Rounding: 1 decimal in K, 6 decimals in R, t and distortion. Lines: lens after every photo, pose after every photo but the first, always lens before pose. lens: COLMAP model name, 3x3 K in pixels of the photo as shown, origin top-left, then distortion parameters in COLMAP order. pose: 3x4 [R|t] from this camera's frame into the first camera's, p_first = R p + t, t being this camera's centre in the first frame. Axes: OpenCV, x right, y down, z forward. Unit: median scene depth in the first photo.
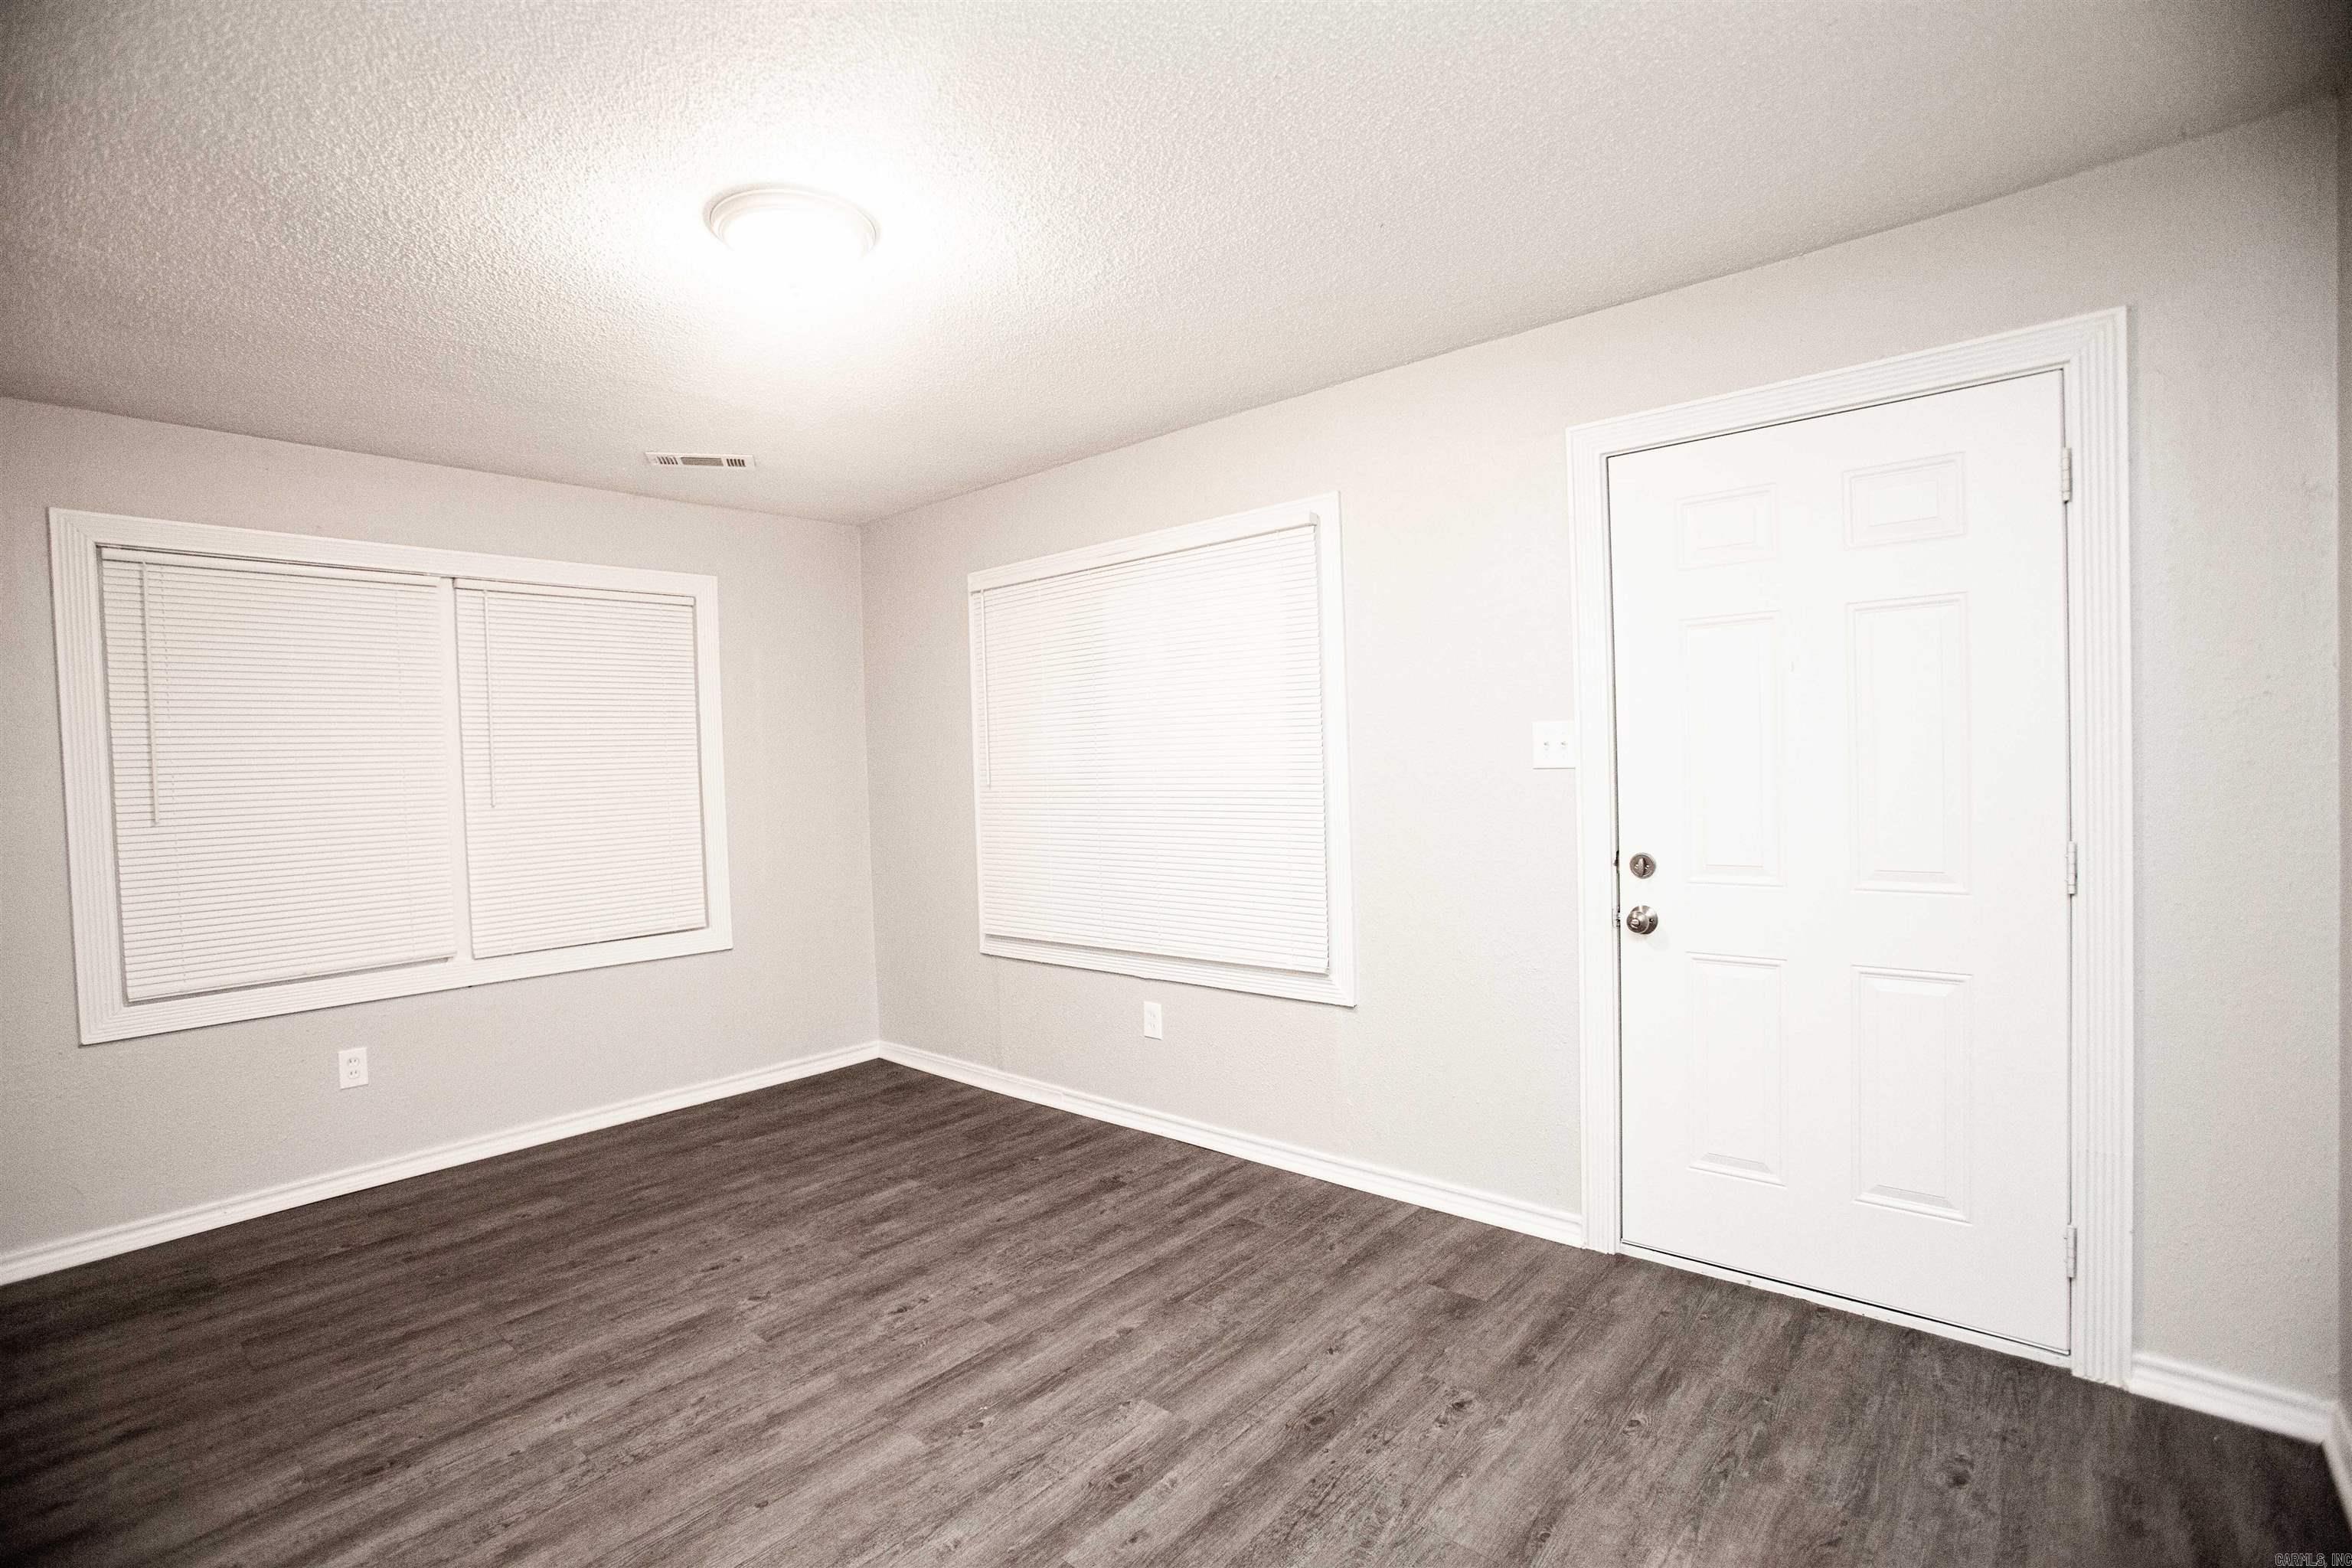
lens RADIAL K [[1072.2, 0, 1176.0], [0, 1072.2, 784.0], [0, 0, 1]] dist [-0.070868, 0.029724]
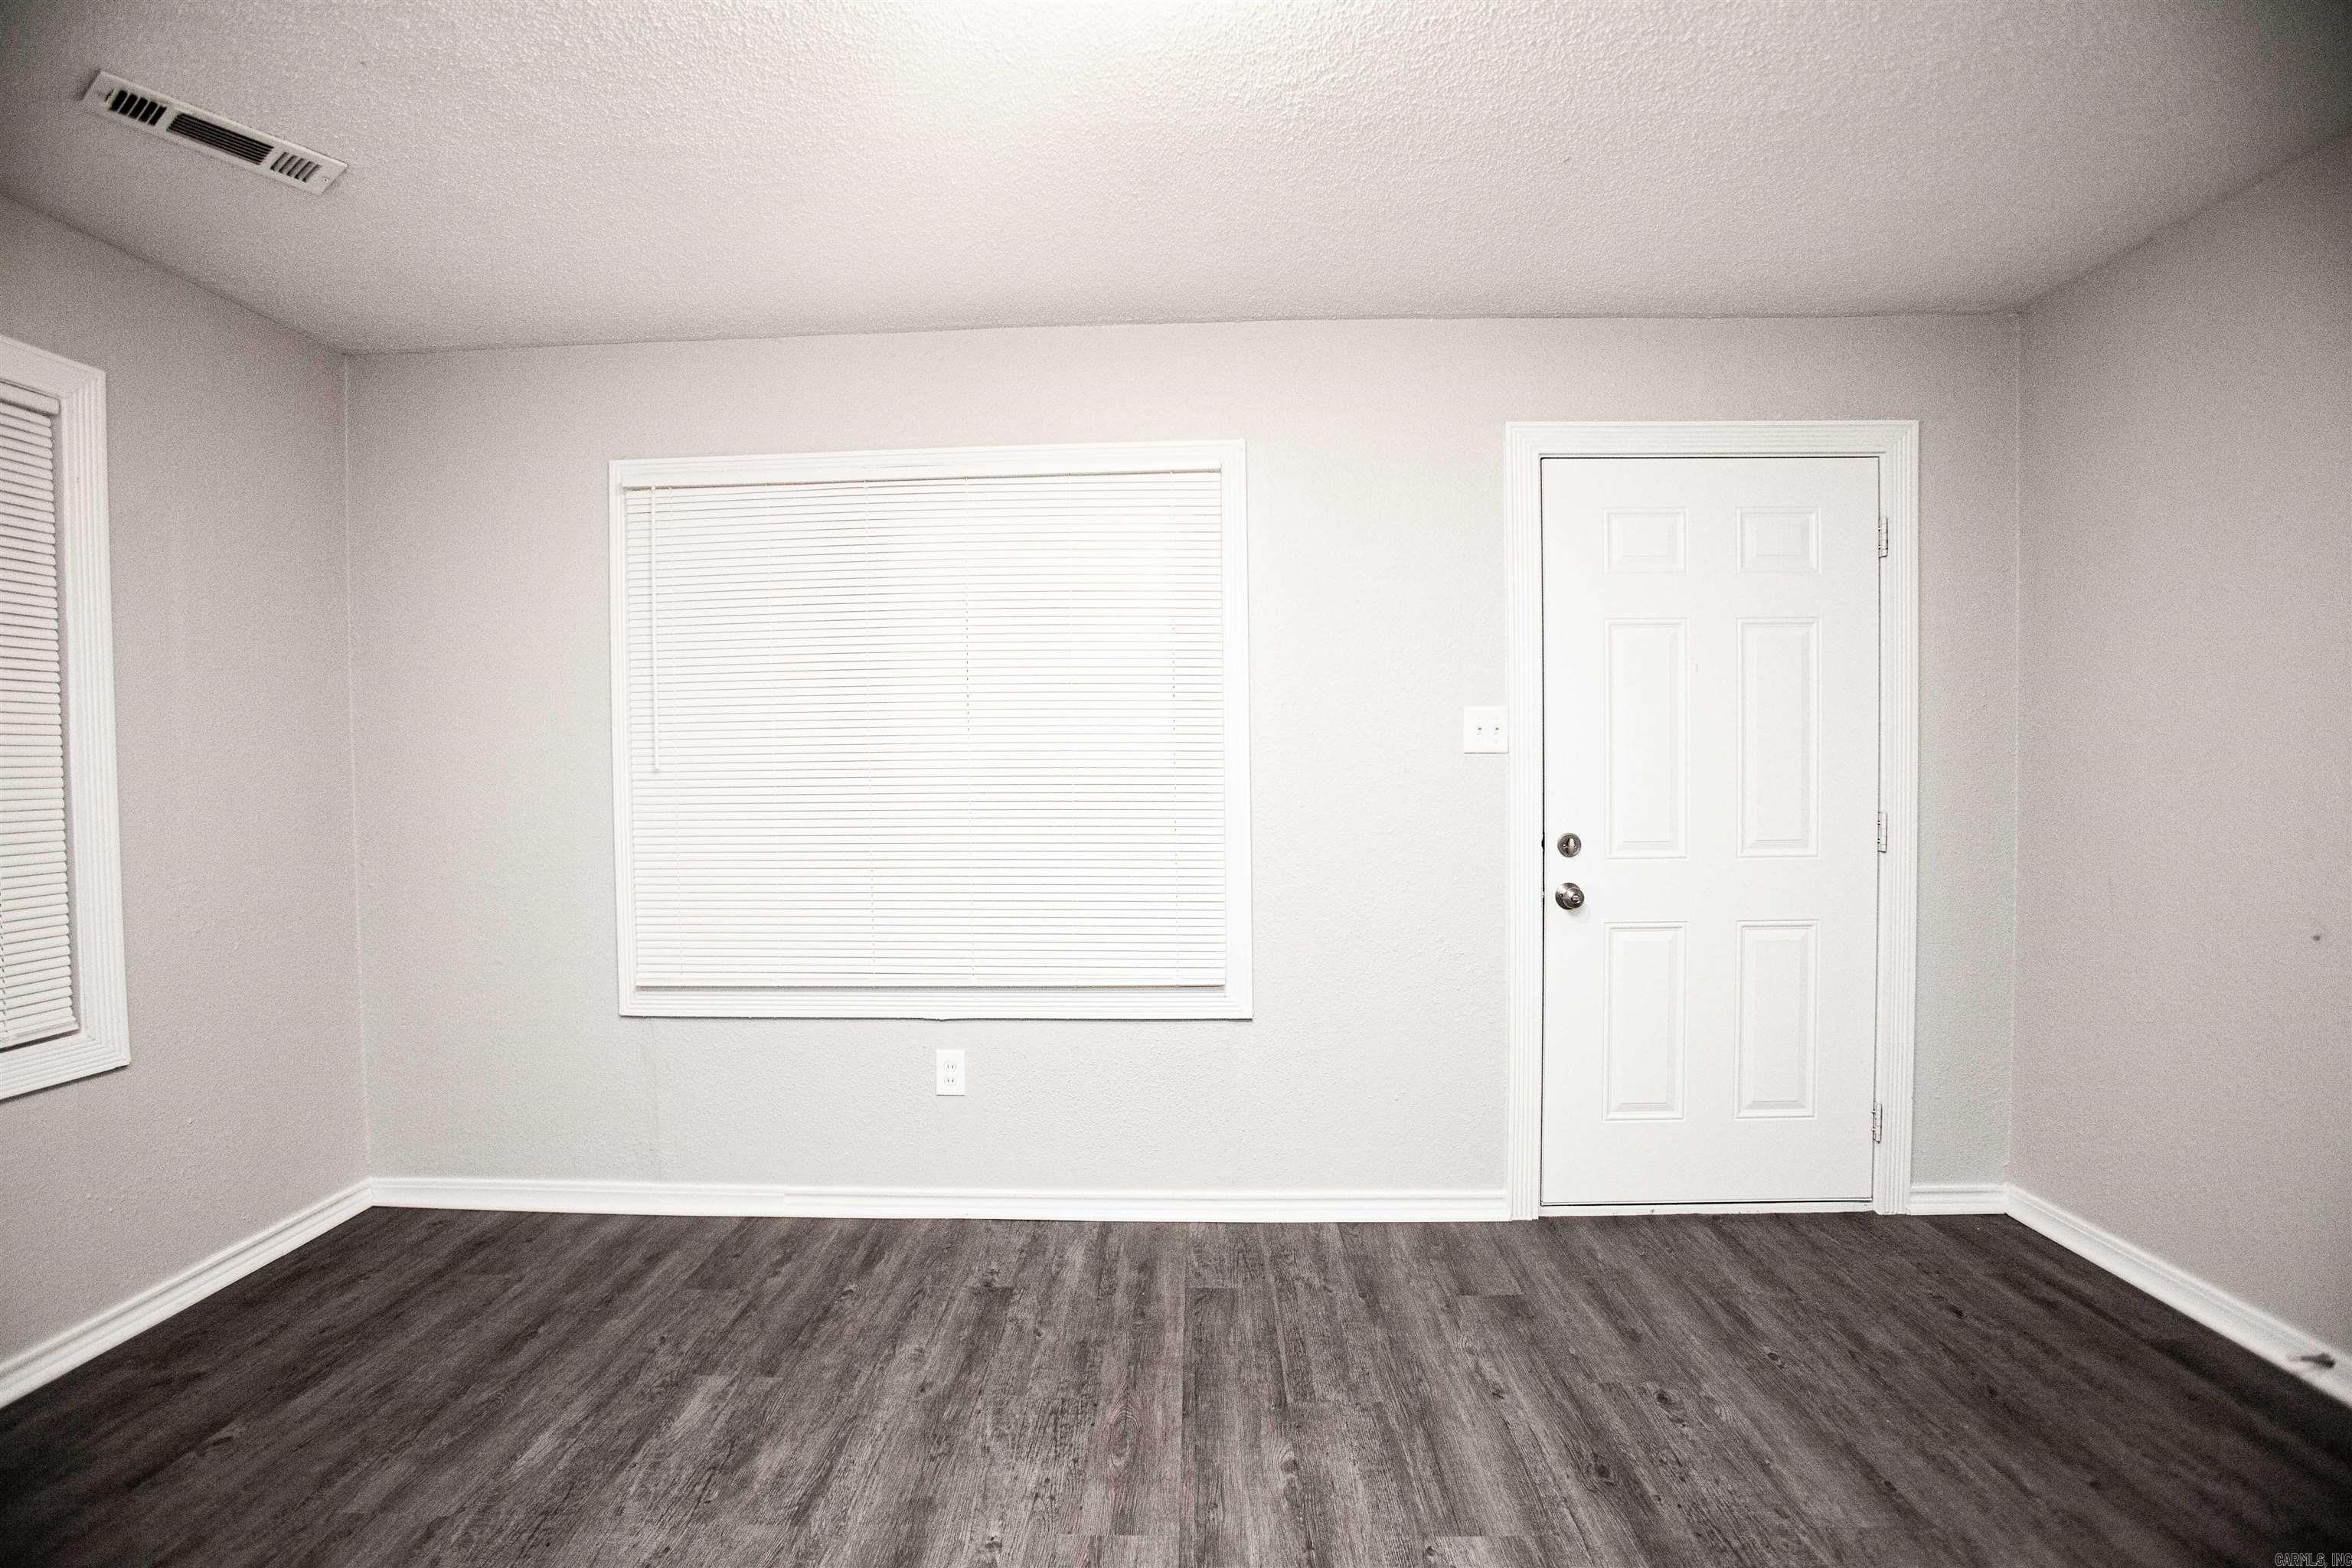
lens RADIAL K [[1072.2, 0, 1176.0], [0, 1072.2, 784.0], [0, 0, 1]] dist [-0.070868, 0.029724]
pose [[0.779802, 0.009483, 0.625954, -0.501691], [-0.000622, 0.999897, -0.014374, 0.029213], [-0.626026, 0.010819, 0.779728, 0.385139]]
